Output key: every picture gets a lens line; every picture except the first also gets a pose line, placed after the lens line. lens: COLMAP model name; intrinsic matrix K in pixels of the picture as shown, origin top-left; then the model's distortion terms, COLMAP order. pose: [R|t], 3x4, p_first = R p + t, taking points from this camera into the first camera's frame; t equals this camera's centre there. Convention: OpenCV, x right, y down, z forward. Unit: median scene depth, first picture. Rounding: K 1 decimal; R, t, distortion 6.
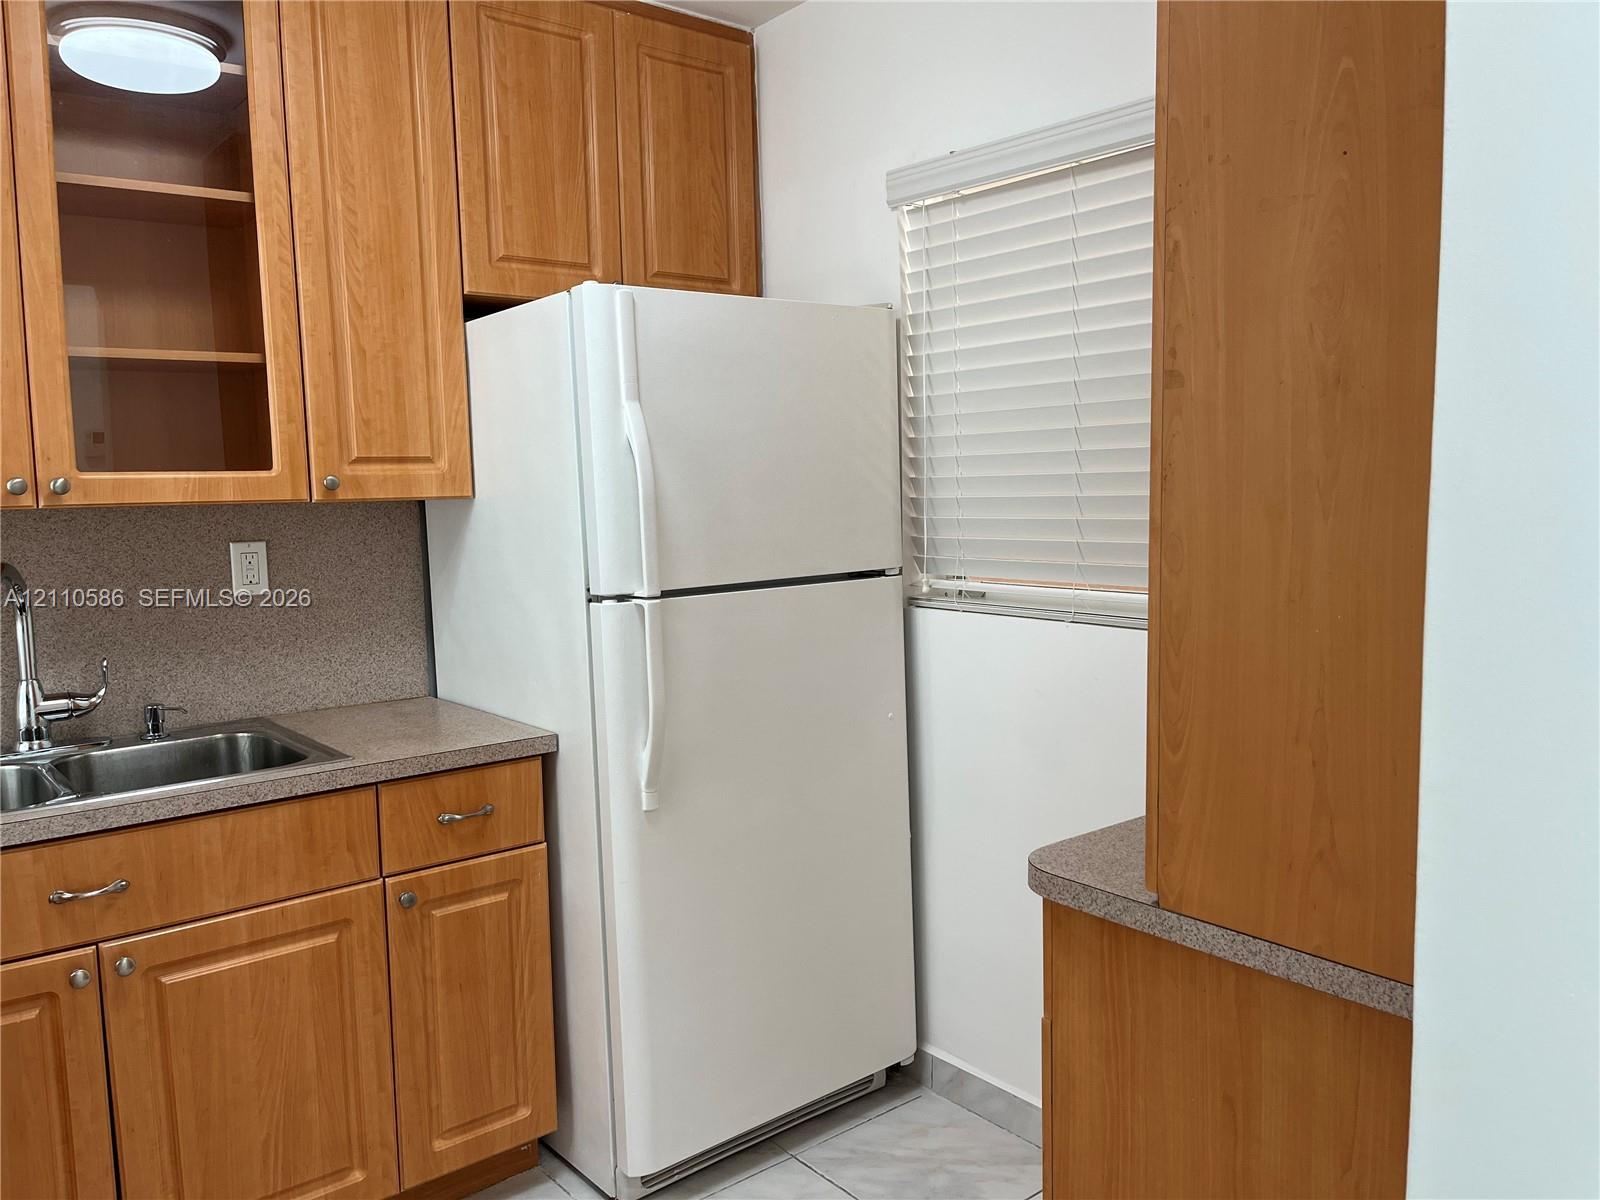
lens RADIAL K [[1175.8, 0, 798.6], [0, 1175.8, 604.6], [0, 0, 1]] dist [0.079904, -0.092109]
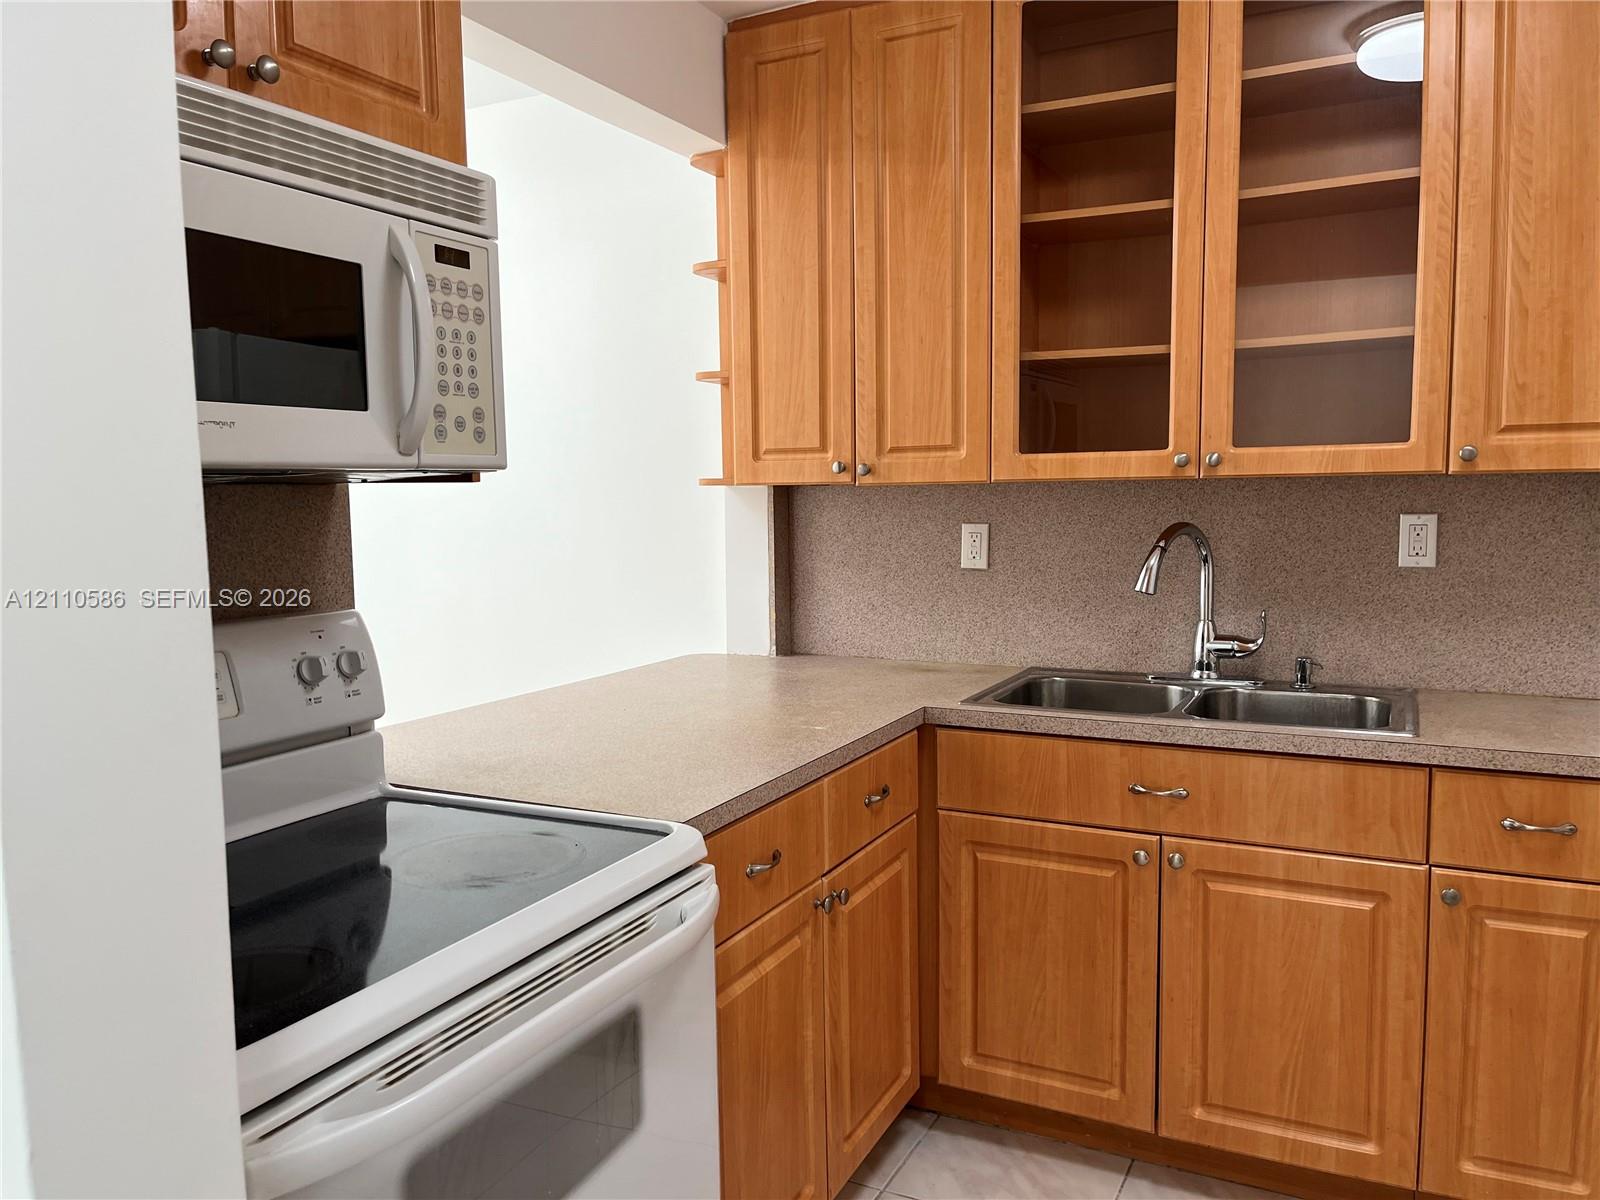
lens RADIAL K [[1204.3, 0, 802.2], [0, 1204.3, 598.0], [0, 0, 1]] dist [0.084159, -0.103461]
pose [[0.435209, 0.097821, -0.895000, 0.285808], [-0.085820, 0.994061, 0.066916, -0.007177], [0.896230, 0.047687, 0.441019, 0.096740]]
